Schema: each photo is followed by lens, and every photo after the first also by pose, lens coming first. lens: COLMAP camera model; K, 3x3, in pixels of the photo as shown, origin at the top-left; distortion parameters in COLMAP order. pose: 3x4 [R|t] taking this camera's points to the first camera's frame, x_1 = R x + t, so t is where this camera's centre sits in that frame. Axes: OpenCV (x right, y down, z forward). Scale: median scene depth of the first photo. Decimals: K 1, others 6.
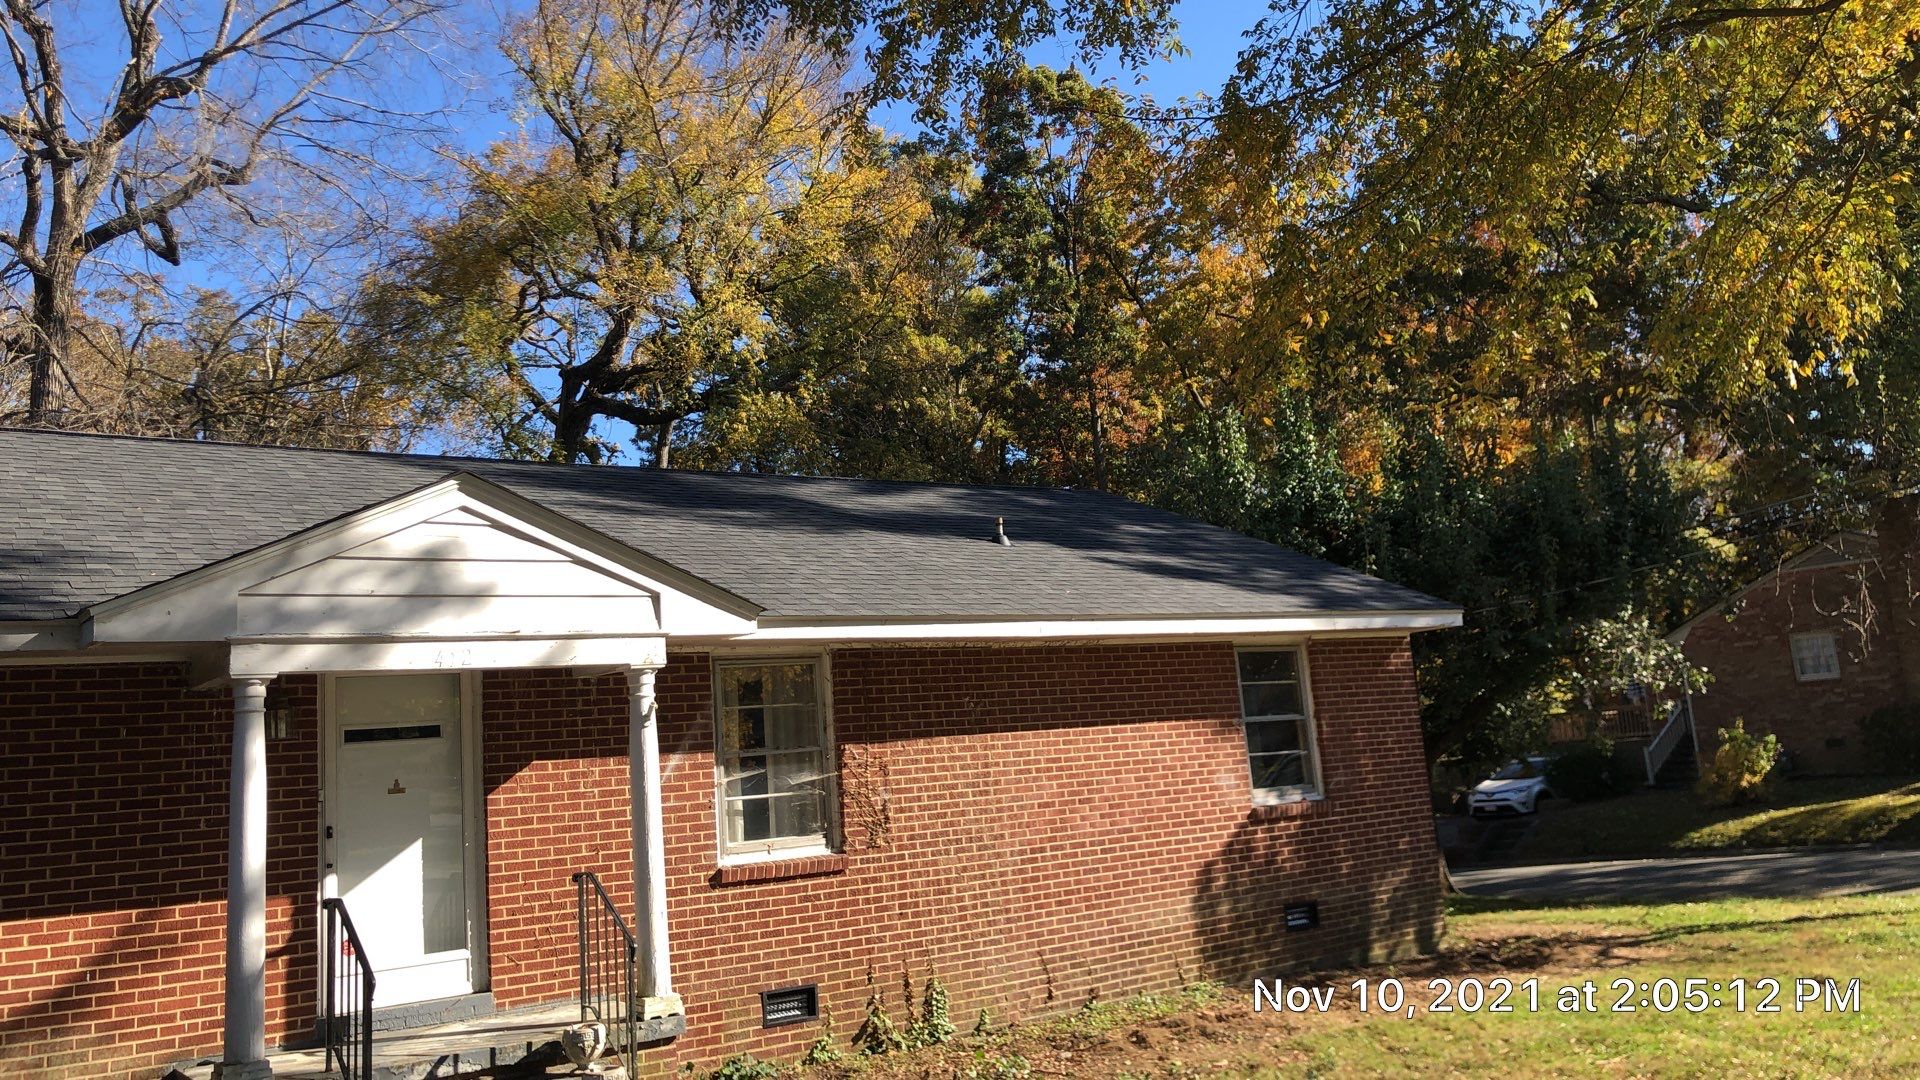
lens RADIAL K [[1673.1, 0, 958.4], [0, 1673.1, 531.4], [0, 0, 1]] dist [0.046304, -0.038243]
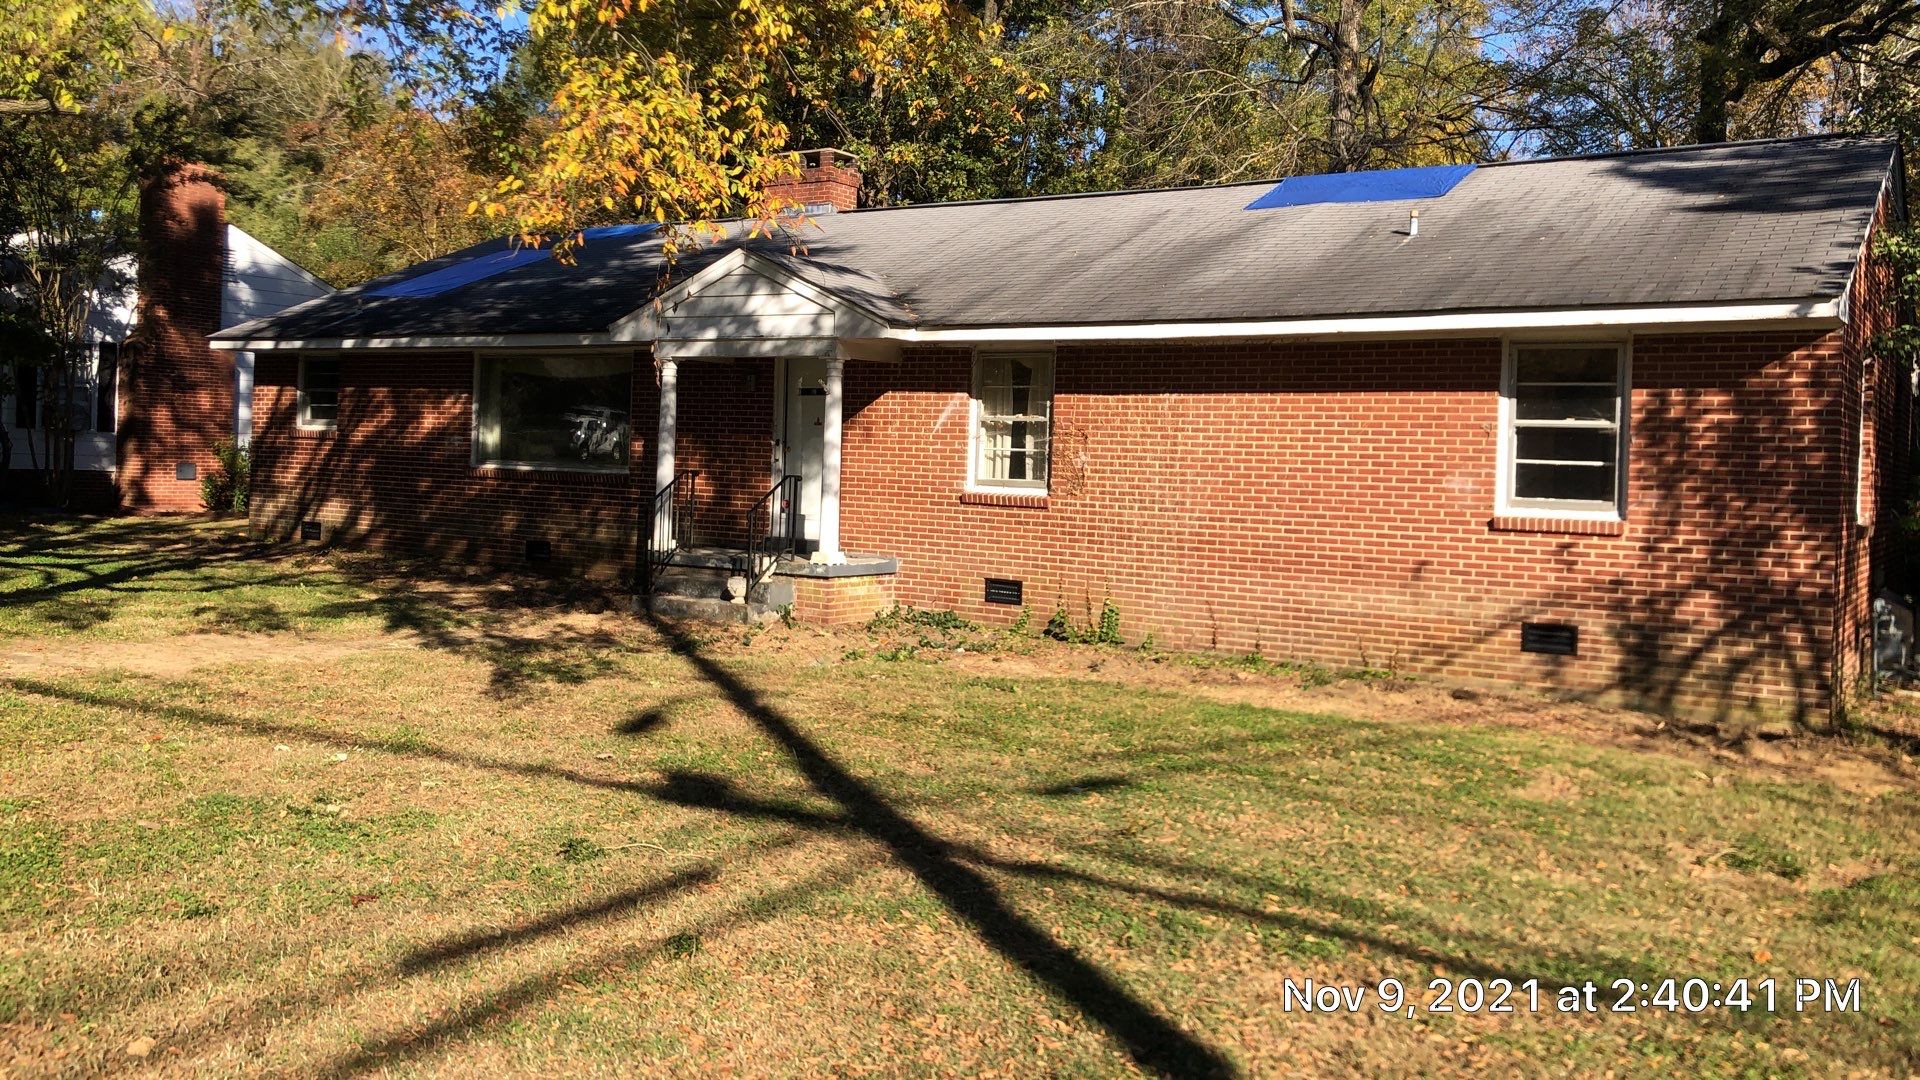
lens RADIAL K [[1673.1, 0, 955.7], [0, 1673.1, 532.2], [0, 0, 1]] dist [0.046304, -0.038243]
pose [[0.277257, 0.150308, -0.948966, 1.413780], [0.102000, 0.977501, 0.184629, -0.046939], [0.955366, -0.147985, 0.255687, 0.663392]]
